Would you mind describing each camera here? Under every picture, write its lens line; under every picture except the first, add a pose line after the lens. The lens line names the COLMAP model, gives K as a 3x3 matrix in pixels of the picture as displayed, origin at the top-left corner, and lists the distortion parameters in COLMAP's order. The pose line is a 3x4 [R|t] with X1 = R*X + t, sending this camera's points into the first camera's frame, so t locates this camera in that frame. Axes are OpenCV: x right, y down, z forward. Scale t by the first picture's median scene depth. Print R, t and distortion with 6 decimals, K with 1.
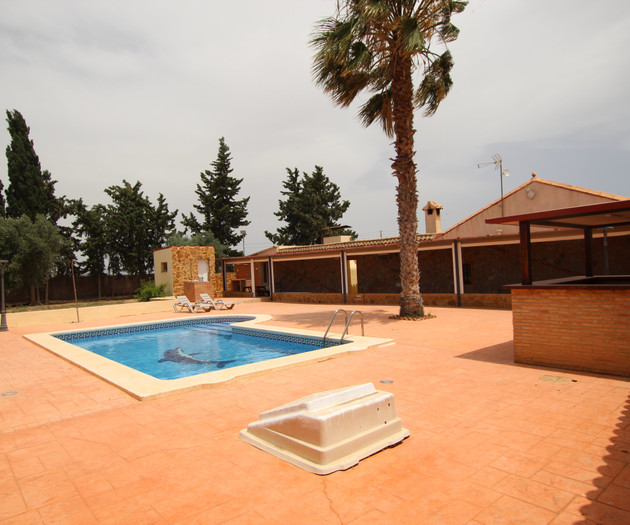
lens RADIAL K [[431.0, 0, 333.3], [0, 431.0, 263.5], [0, 0, 1]] dist [0.012198, -0.003563]
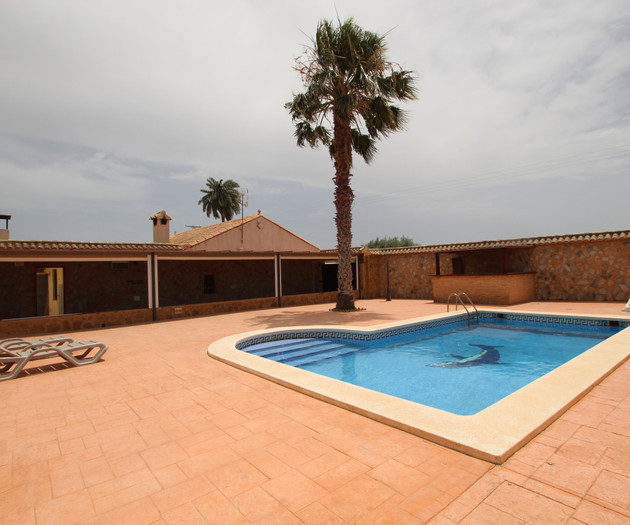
lens RADIAL K [[364.7, 0, 316.4], [0, 364.7, 266.1], [0, 0, 1]] dist [-0.031647, 0.001541]
pose [[0.067937, 0.057849, 0.996011, -0.581410], [0.018058, 0.998083, -0.059201, 0.036298], [-0.997526, 0.022008, 0.066762, 0.634461]]
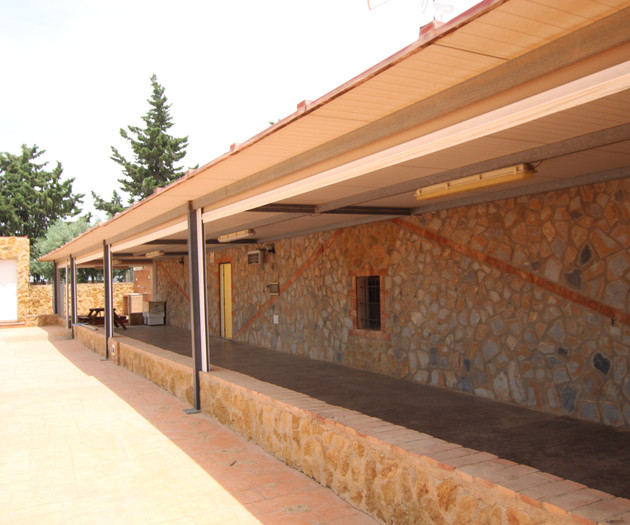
lens RADIAL K [[550.4, 0, 316.2], [0, 550.4, 260.1], [0, 0, 1]] dist [0.017589, 0.009421]
pose [[0.961427, 0.011319, -0.274826, 0.374246], [-0.016303, 0.999741, -0.015858, -0.004977], [0.274575, 0.019727, 0.961363, 0.486291]]
